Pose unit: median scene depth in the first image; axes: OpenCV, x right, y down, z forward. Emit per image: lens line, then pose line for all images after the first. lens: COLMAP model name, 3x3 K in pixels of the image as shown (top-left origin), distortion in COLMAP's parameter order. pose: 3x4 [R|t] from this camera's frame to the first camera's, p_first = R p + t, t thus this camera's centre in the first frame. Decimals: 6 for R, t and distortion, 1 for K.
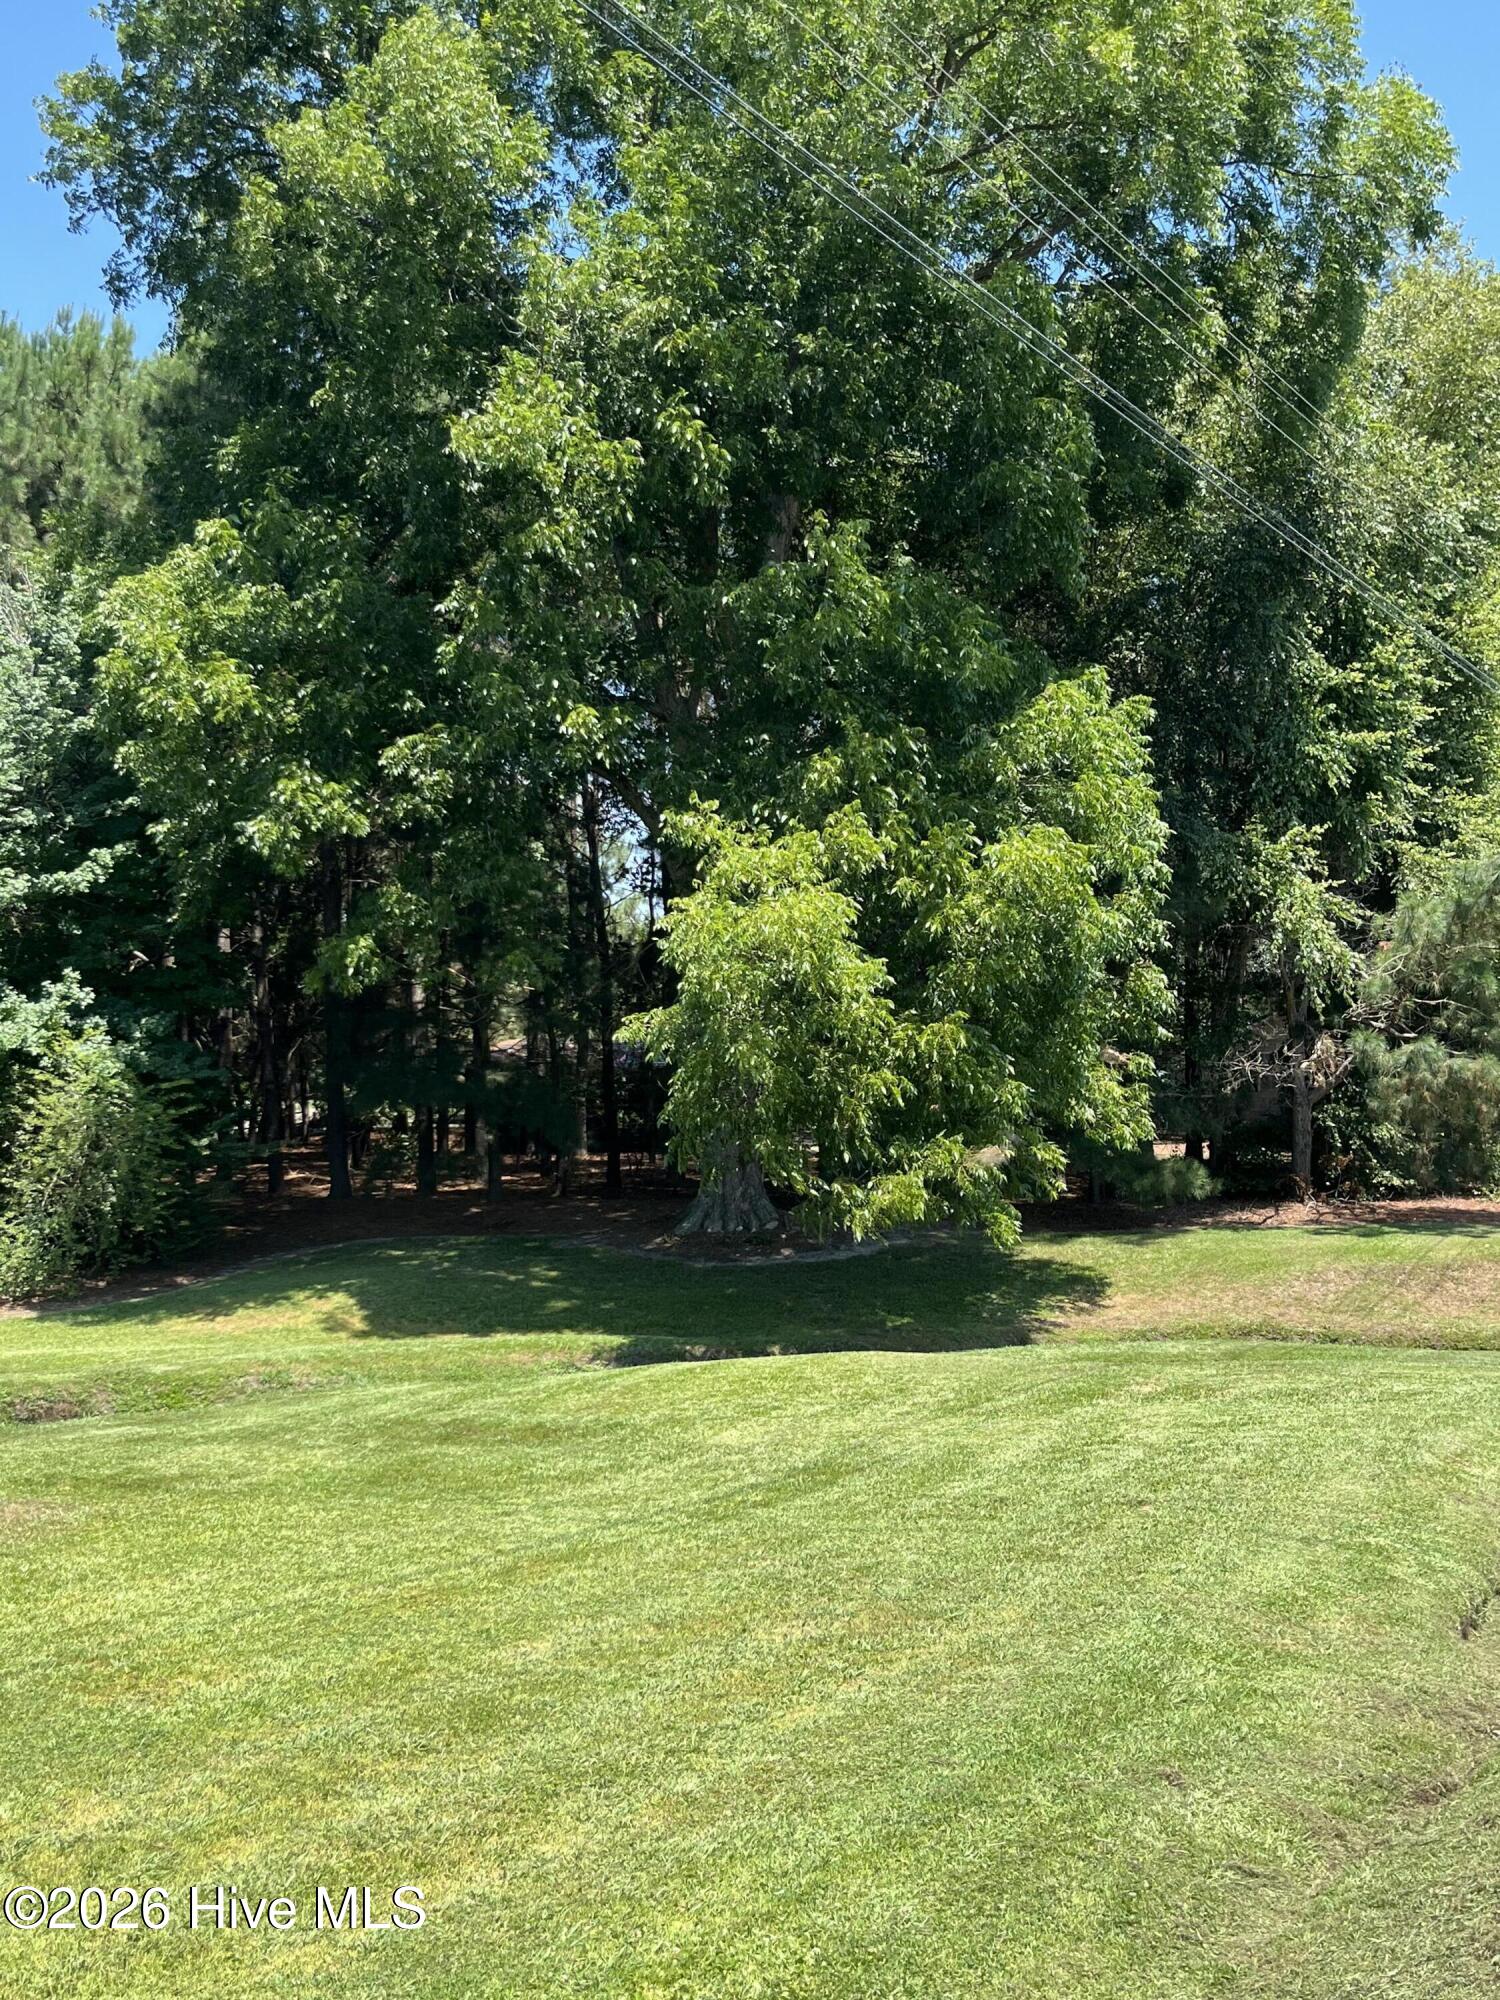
lens RADIAL K [[1994.1, 0, 754.9], [0, 1994.1, 995.8], [0, 0, 1]] dist [0.048455, -0.033084]
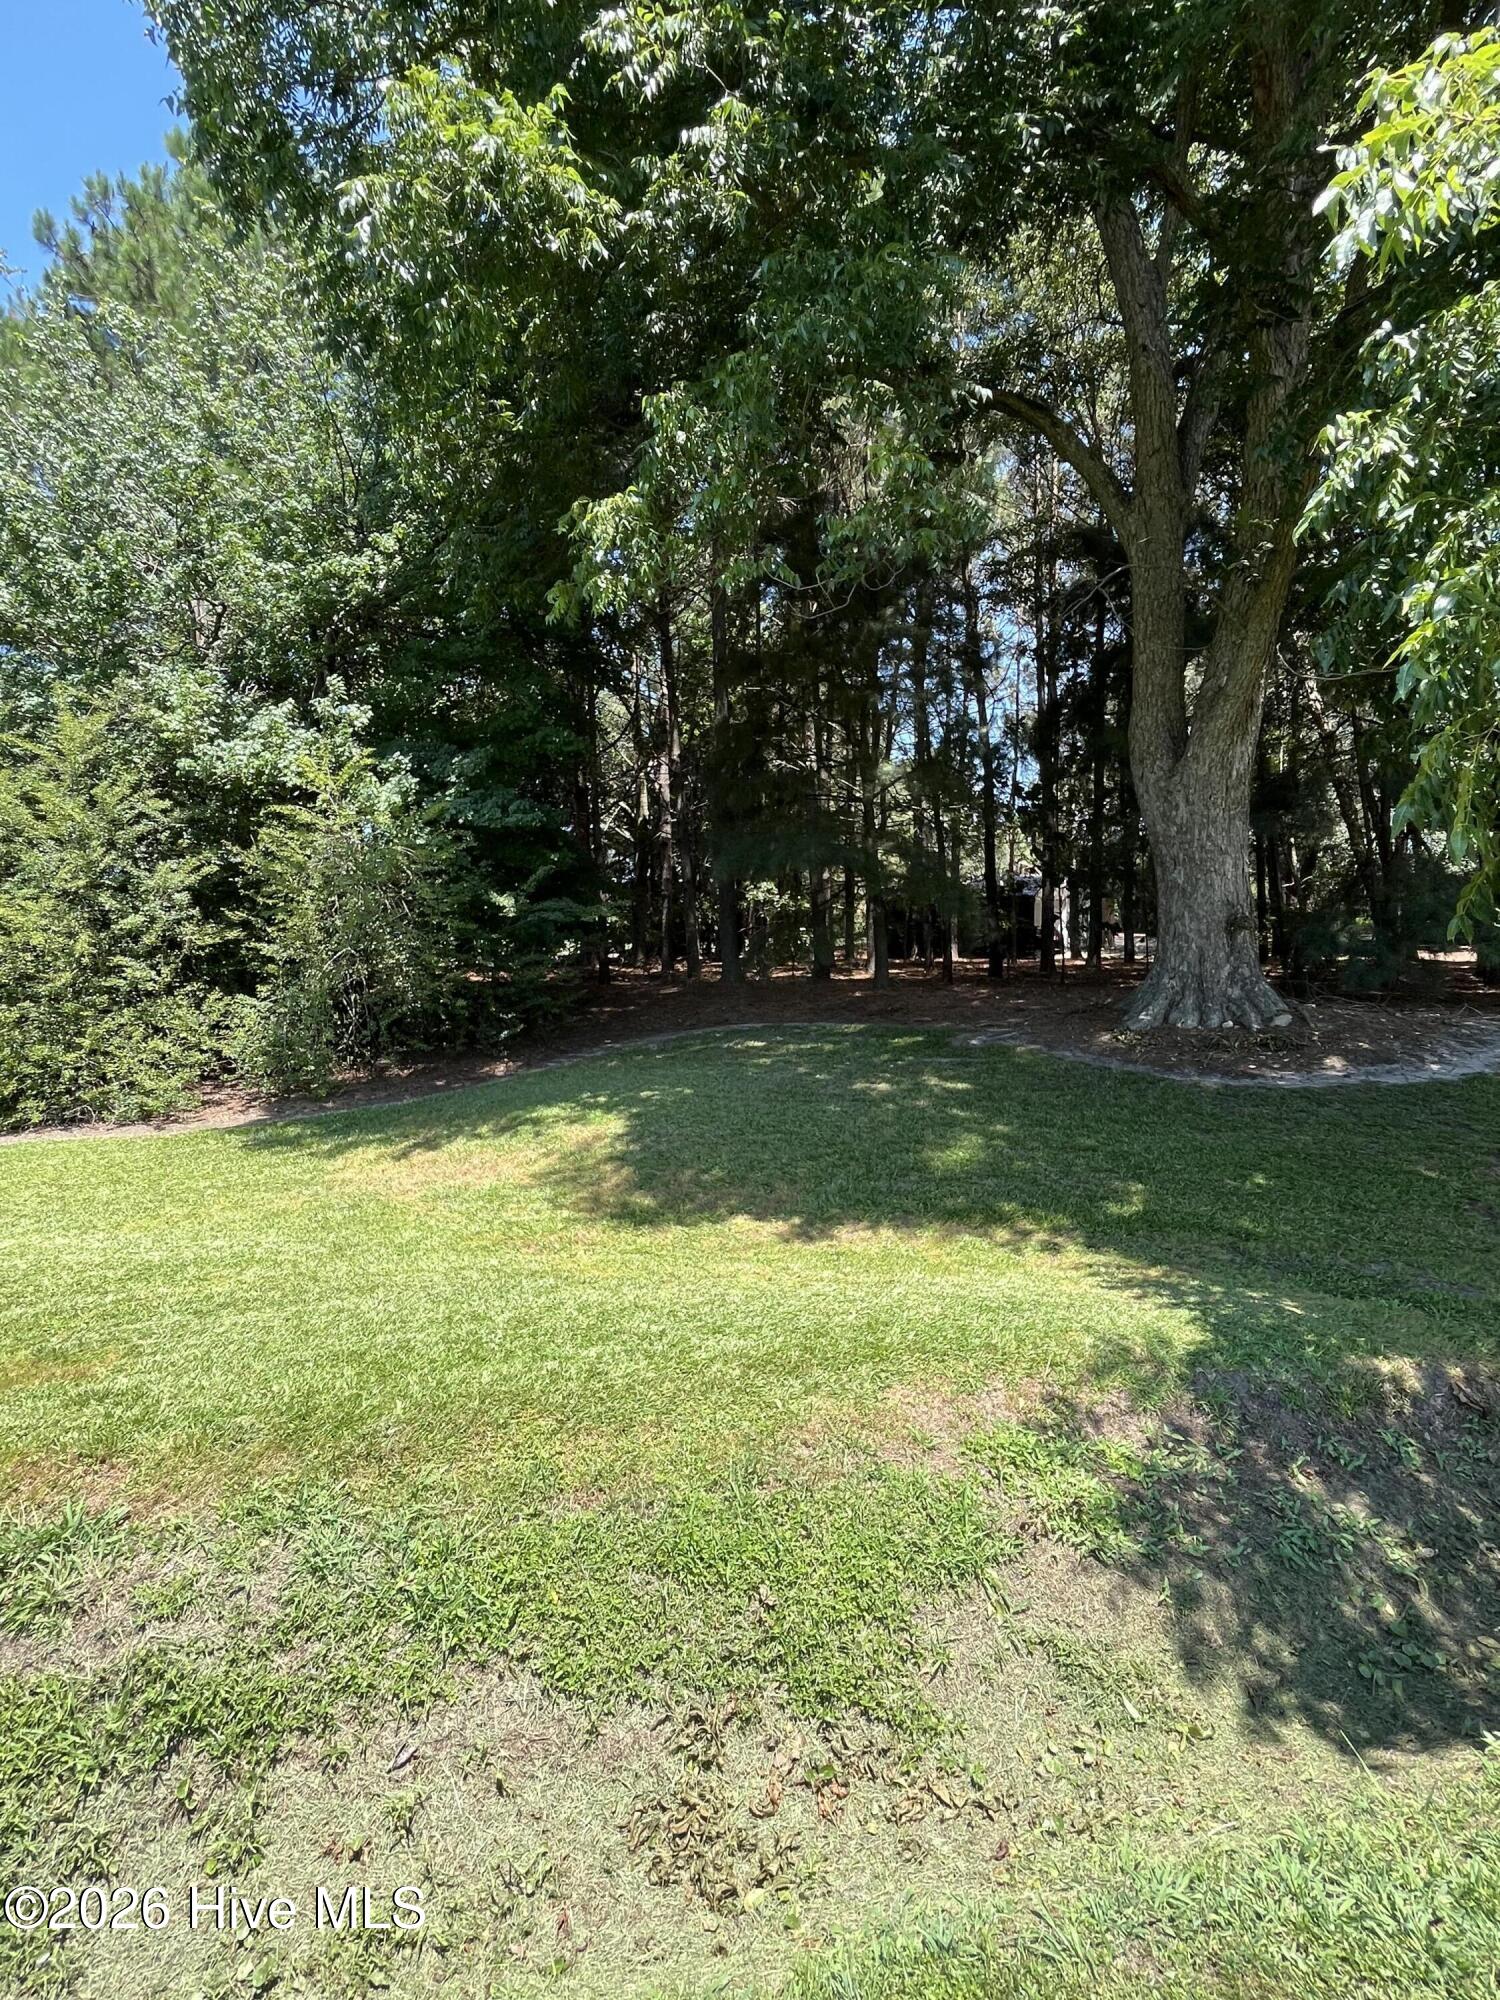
lens RADIAL K [[970.7, 0, 750.0], [0, 970.7, 1000.0], [0, 0, 1]] dist [0.001658, -0.000698]
pose [[0.962719, 0.016664, -0.269989, -0.088001], [0.009054, 0.995557, 0.093729, 0.087898], [0.270352, -0.092679, 0.958290, 0.739502]]
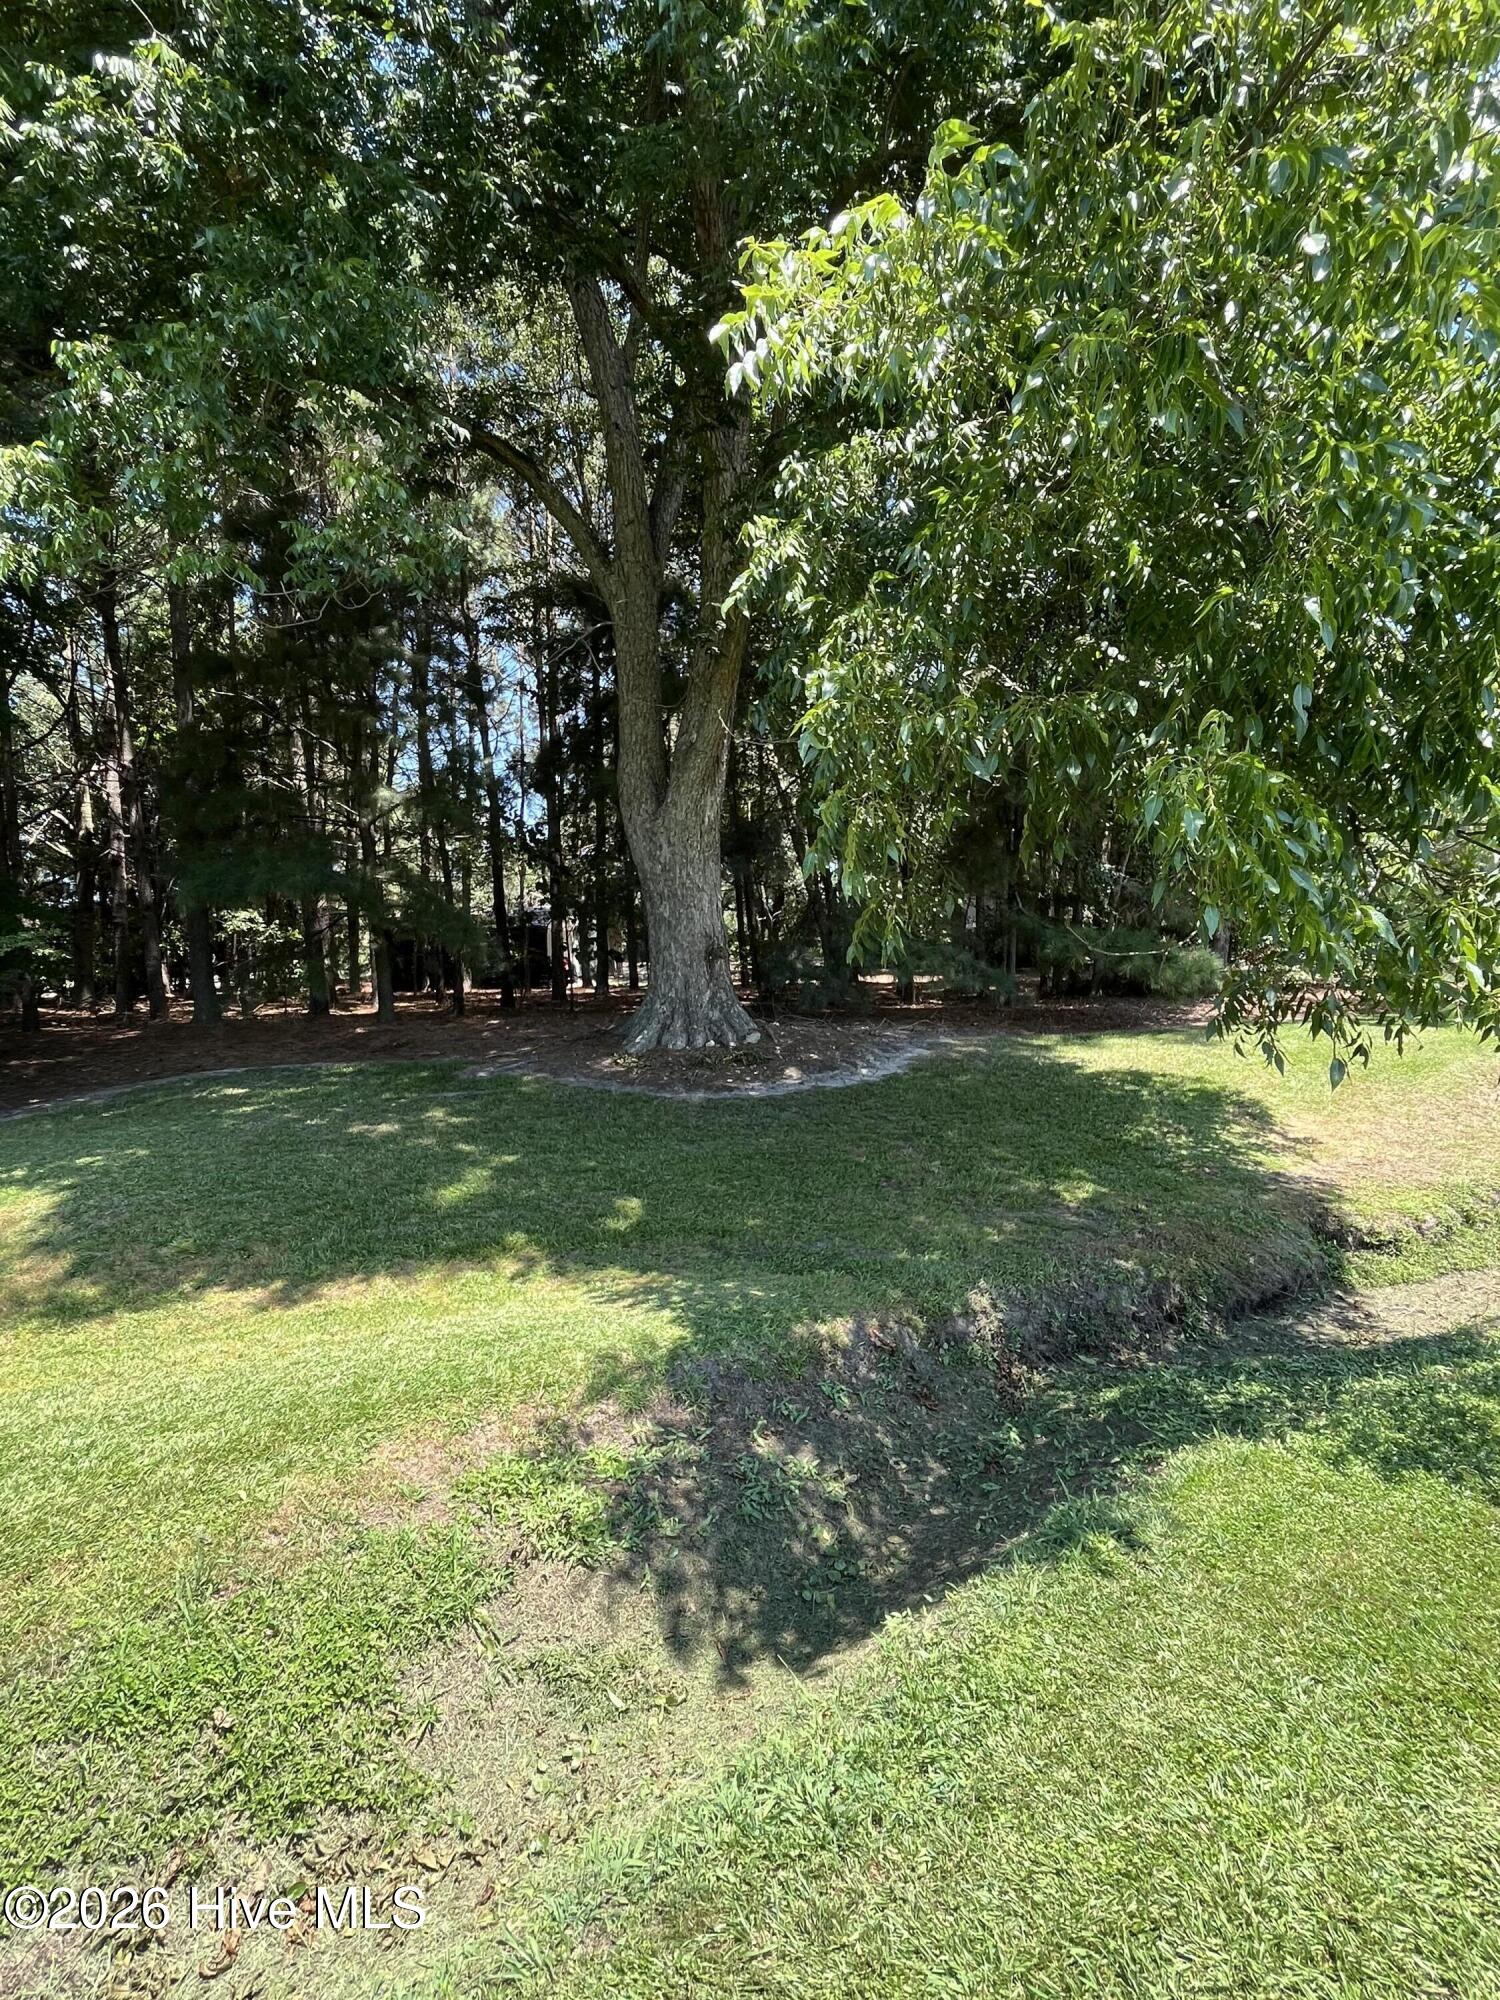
lens RADIAL K [[970.7, 0, 750.0], [0, 970.7, 1000.0], [0, 0, 1]] dist [0.001658, -0.000698]
pose [[0.979169, -0.020128, 0.202048, -0.078488], [0.006598, 0.997703, 0.067416, 0.087124], [-0.202941, -0.064679, 0.977053, 0.737348]]
